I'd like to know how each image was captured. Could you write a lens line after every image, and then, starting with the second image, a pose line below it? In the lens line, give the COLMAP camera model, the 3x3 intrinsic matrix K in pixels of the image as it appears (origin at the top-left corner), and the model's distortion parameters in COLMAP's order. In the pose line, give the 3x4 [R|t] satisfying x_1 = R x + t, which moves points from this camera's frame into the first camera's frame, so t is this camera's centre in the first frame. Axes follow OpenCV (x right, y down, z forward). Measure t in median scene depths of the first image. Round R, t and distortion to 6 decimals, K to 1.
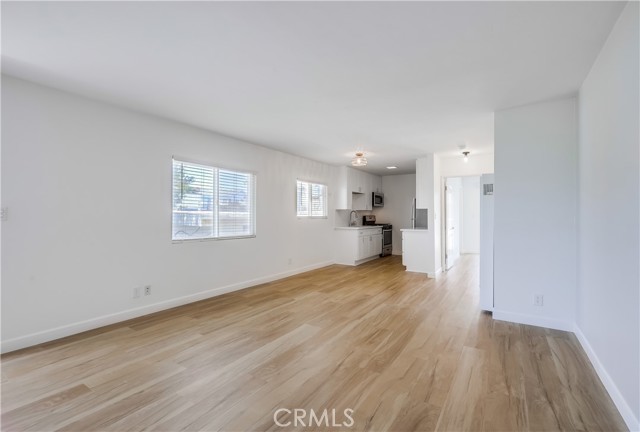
lens RADIAL K [[293.1, 0, 323.2], [0, 293.1, 213.6], [0, 0, 1]] dist [0.004414, 0.000455]
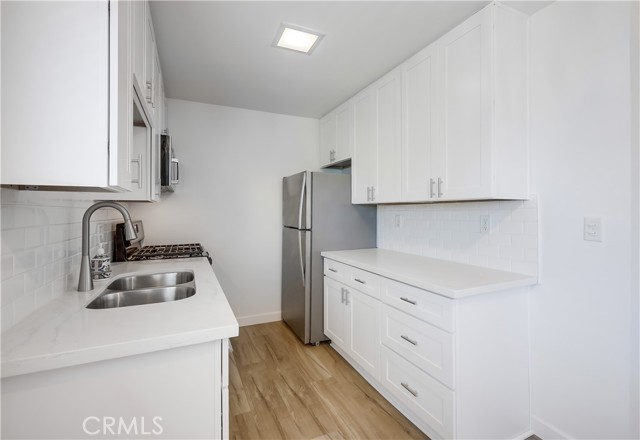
lens RADIAL K [[293.6, 0, 332.2], [0, 293.6, 213.2], [0, 0, 1]] dist [-0.001388, -0.000313]
pose [[0.519066, -0.003864, 0.854725, 0.036302], [-0.004735, 0.999961, 0.007396, -0.006658], [-0.854721, -0.007887, 0.519028, 1.236224]]
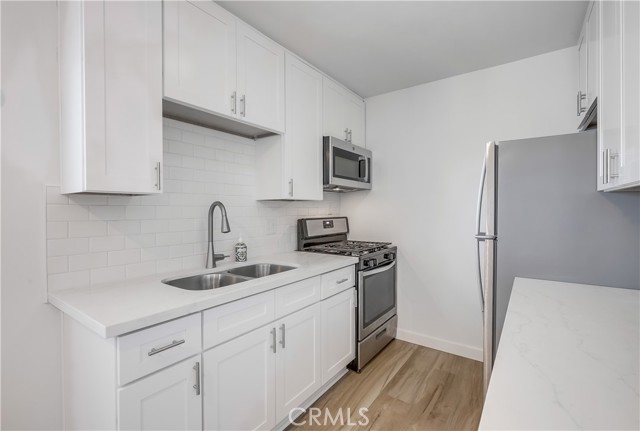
lens RADIAL K [[293.1, 0, 326.7], [0, 293.1, 214.2], [0, 0, 1]] dist [0.004414, 0.000455]
pose [[0.998872, -0.004745, -0.047254, 0.311062], [0.005662, 0.999798, 0.019304, -0.005439], [0.047153, -0.019550, 0.998696, 1.211986]]
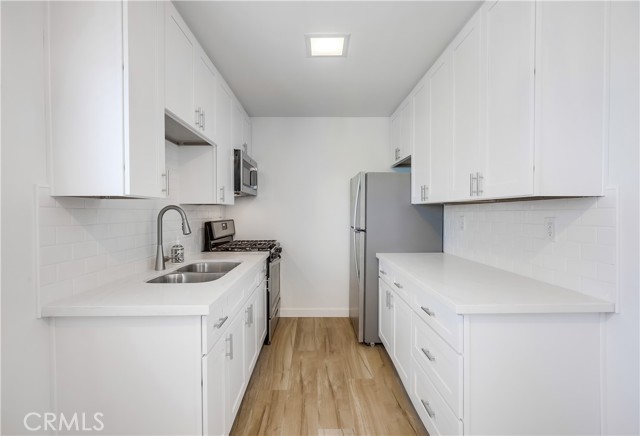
lens RADIAL K [[293.6, 0, 323.6], [0, 293.6, 219.1], [0, 0, 1]] dist [-0.001388, -0.000313]
pose [[0.827493, -0.014489, 0.561290, 0.112255], [-0.001292, 0.999615, 0.027708, -0.007932], [-0.561475, -0.023654, 0.827156, 1.144147]]
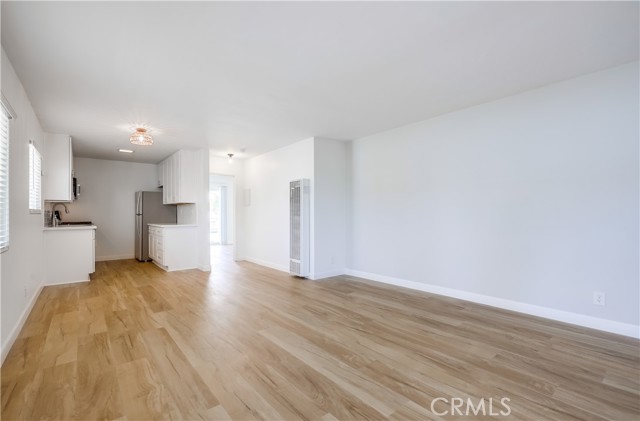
lens RADIAL K [[286.9, 0, 319.0], [0, 286.9, 211.3], [0, 0, 1]] dist [-0.001653, 0.001393]
pose [[0.310158, 0.005945, 0.950666, -0.520983], [-0.002022, 0.999982, -0.005593, 0.019320], [-0.950683, -0.000188, 0.310165, 0.369522]]
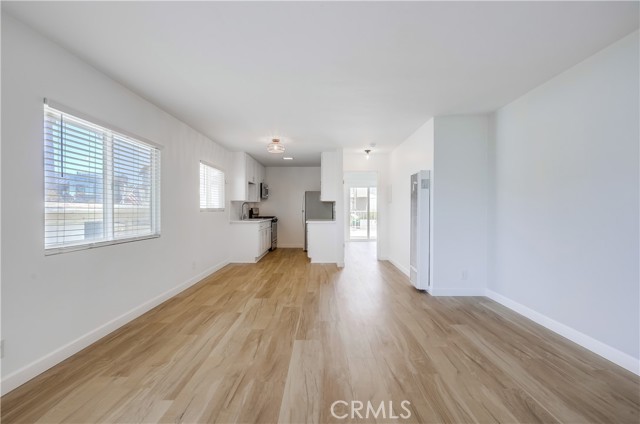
lens RADIAL K [[287.4, 0, 322.6], [0, 287.4, 213.1], [0, 0, 1]] dist [0.000511, 0.001858]
pose [[0.843682, -0.008471, 0.536777, -0.271435], [-0.003508, 0.999767, 0.021292, 0.005301], [-0.536832, -0.019847, 0.843455, 0.192861]]
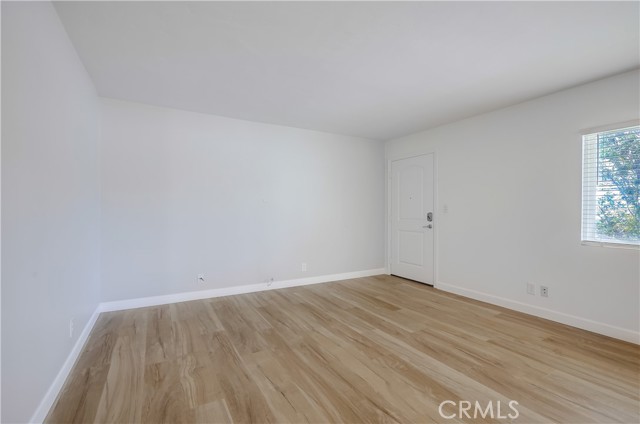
lens RADIAL K [[287.4, 0, 315.9], [0, 287.4, 211.3], [0, 0, 1]] dist [0.000511, 0.001858]
pose [[-0.469748, -0.002121, -0.882798, 0.361295], [0.003542, 0.999985, -0.004287, 0.010270], [0.882793, -0.005141, -0.469734, 0.557251]]
